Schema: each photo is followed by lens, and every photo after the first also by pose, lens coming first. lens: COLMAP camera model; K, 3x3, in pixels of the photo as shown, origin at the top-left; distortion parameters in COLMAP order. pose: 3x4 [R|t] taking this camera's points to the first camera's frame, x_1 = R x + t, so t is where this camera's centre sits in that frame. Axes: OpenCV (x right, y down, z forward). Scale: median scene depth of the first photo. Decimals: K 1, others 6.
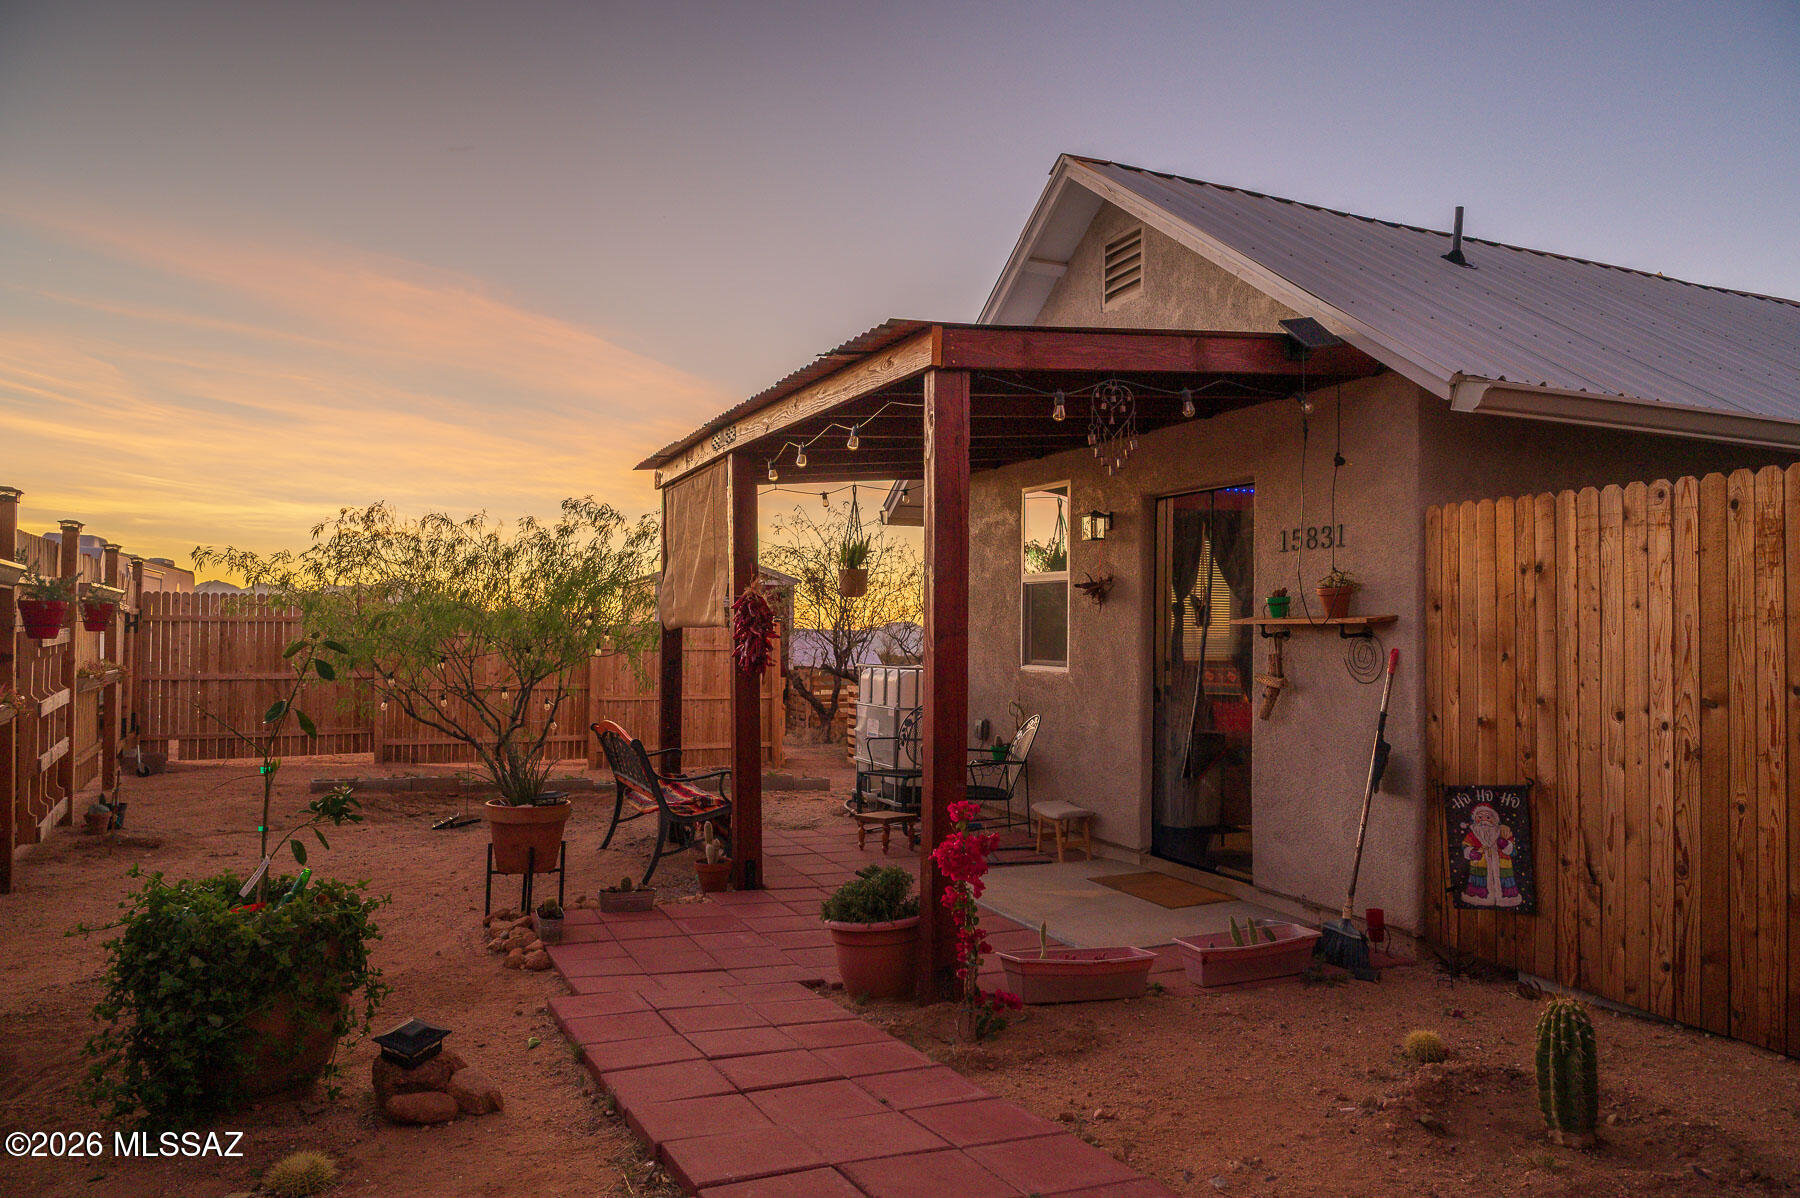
lens RADIAL K [[1233.9, 0, 901.8], [0, 1233.9, 609.4], [0, 0, 1]] dist [0.000383, -0.001815]
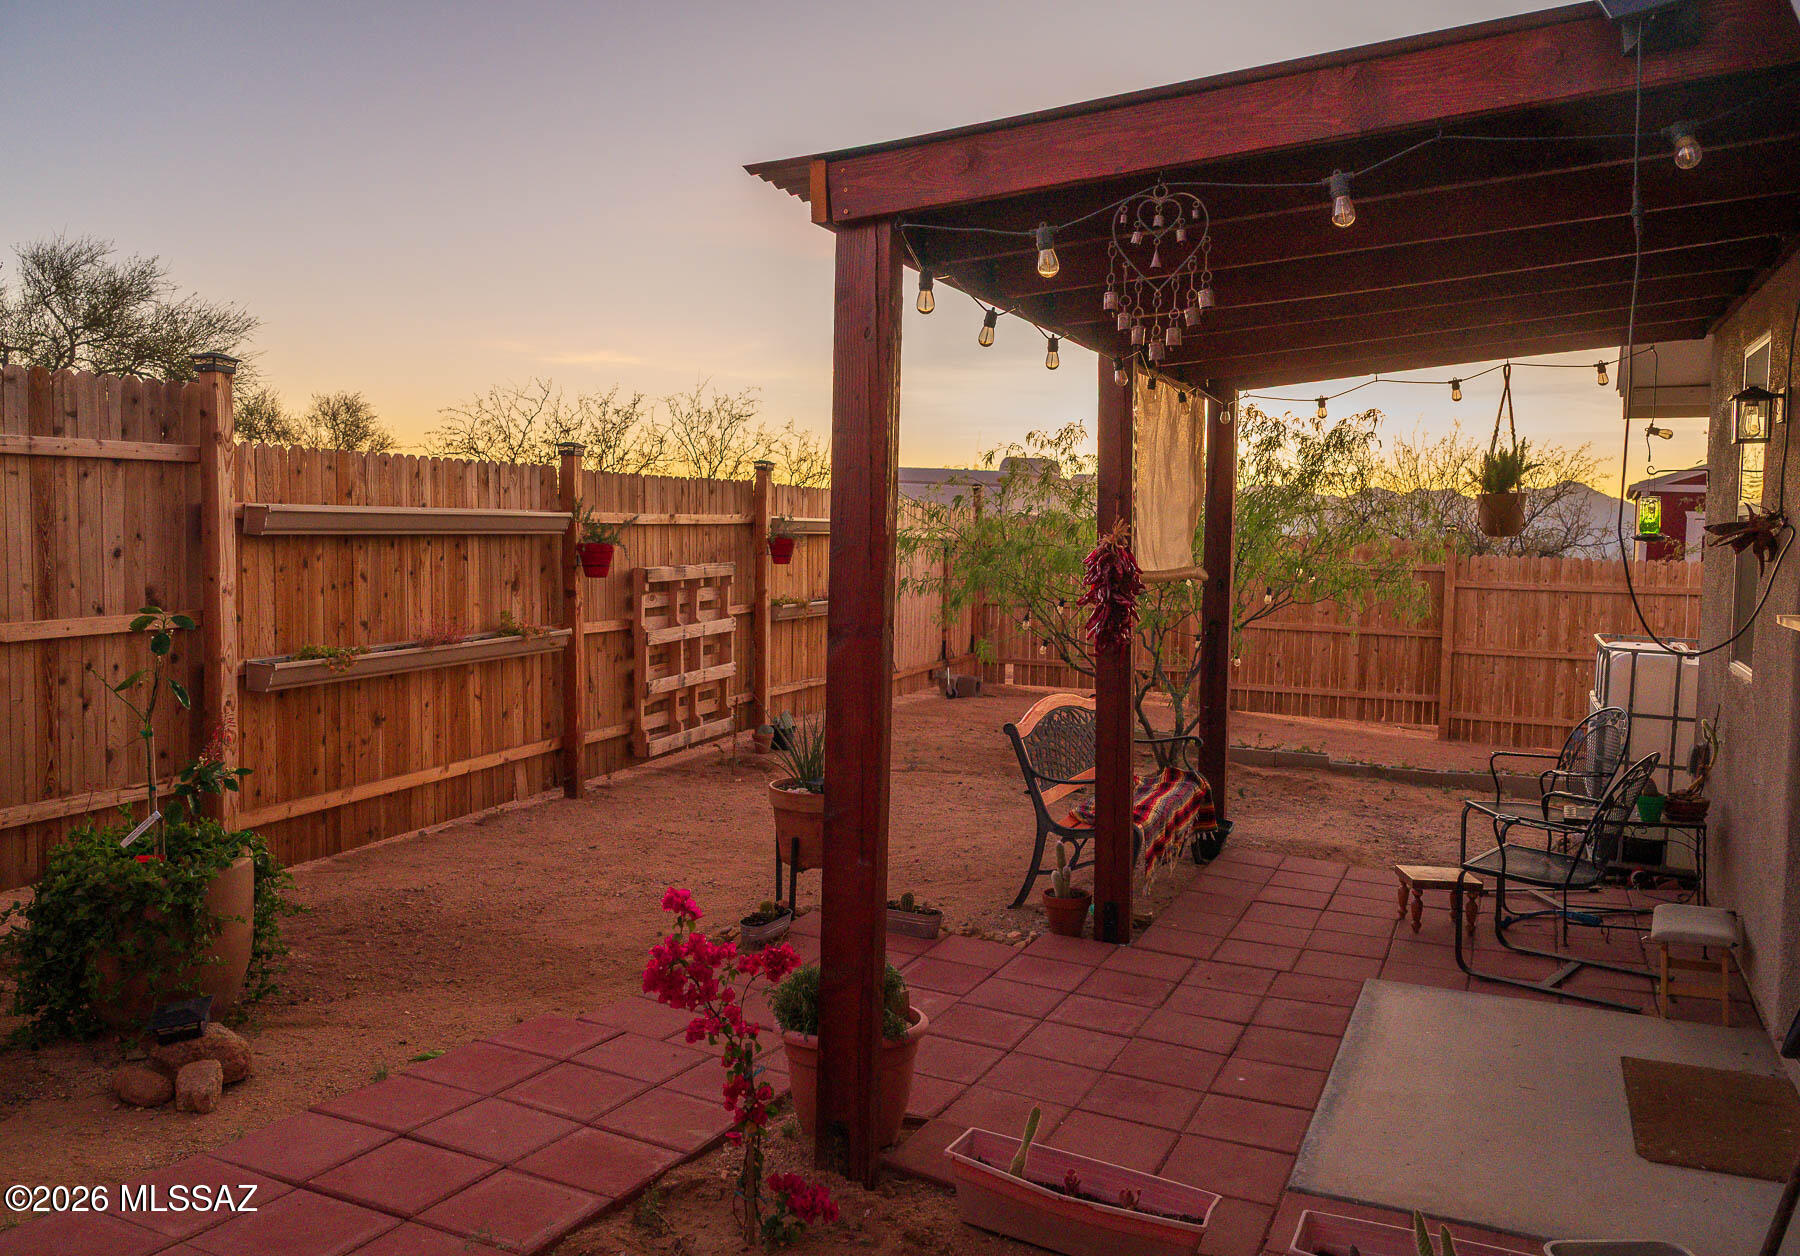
lens RADIAL K [[1398.0, 0, 899.3], [0, 1398.0, 616.9], [0, 0, 1]] dist [-0.010153, -0.001504]
pose [[0.659296, 0.051382, -0.750126, 0.554953], [0.002761, 0.997490, 0.070753, -0.037130], [0.751879, -0.048719, 0.657499, 0.478081]]
